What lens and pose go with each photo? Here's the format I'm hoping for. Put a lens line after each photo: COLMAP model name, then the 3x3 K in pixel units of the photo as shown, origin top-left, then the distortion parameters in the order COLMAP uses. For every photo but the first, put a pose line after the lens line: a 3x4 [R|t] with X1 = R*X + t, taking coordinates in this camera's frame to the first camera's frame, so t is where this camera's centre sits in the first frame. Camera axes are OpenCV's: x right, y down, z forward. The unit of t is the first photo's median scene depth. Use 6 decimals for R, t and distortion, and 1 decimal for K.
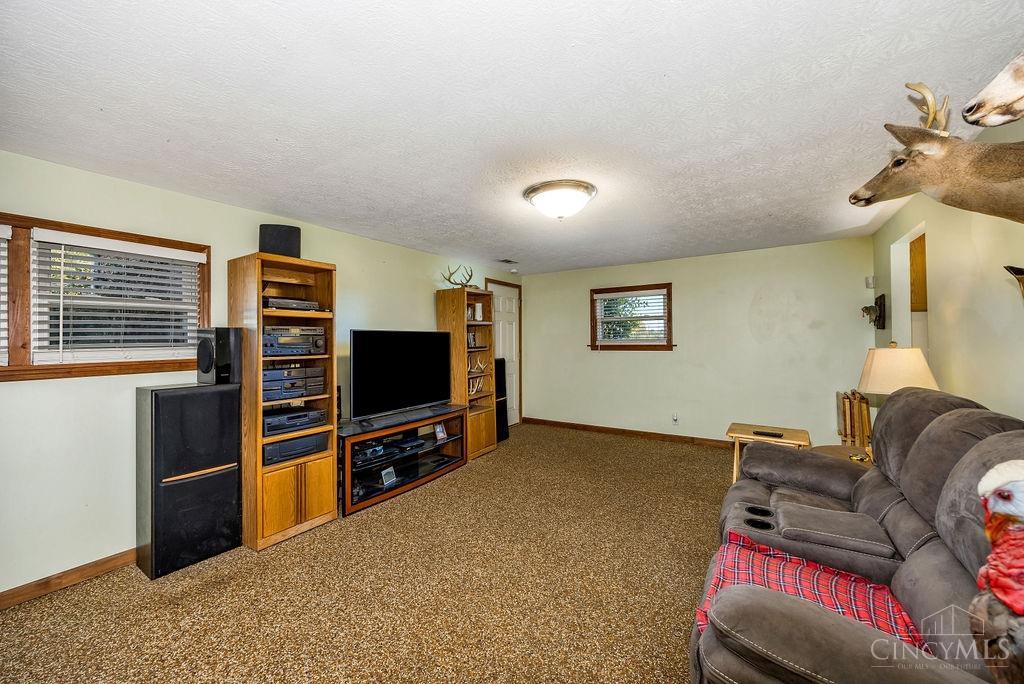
lens RADIAL K [[400.6, 0, 514.9], [0, 400.6, 337.4], [0, 0, 1]] dist [-0.001069, -0.000068]
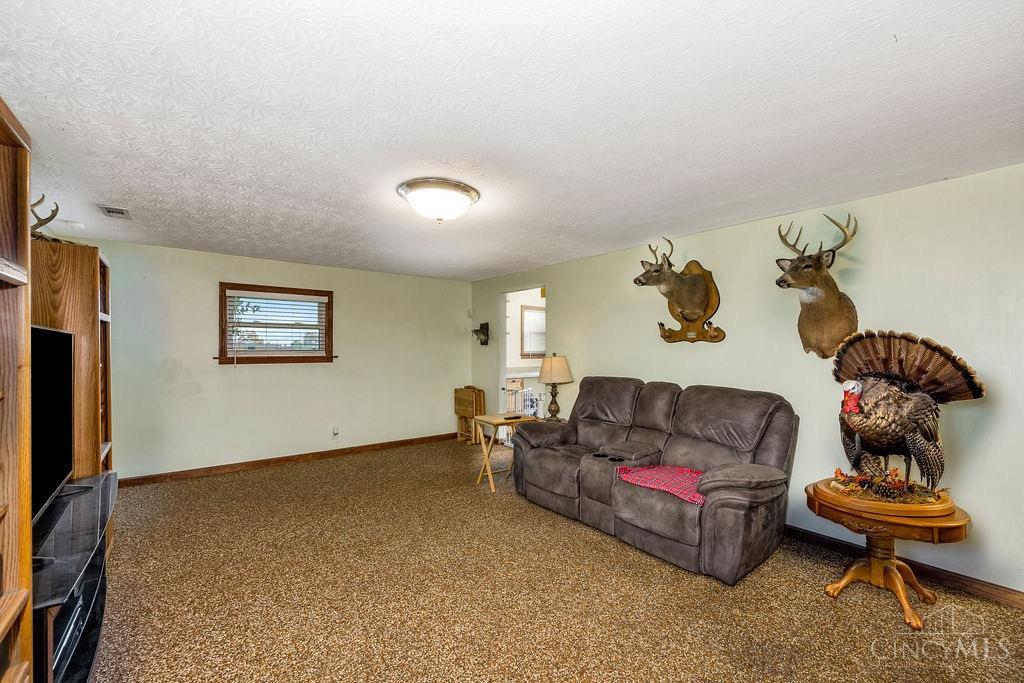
lens RADIAL K [[400.6, 0, 513.3], [0, 400.6, 348.7], [0, 0, 1]] dist [-0.001069, -0.000068]
pose [[0.334351, 0.009656, 0.942399, -0.408038], [-0.009891, 0.999928, -0.006737, 0.003211], [-0.942397, -0.007069, 0.334422, 0.300491]]
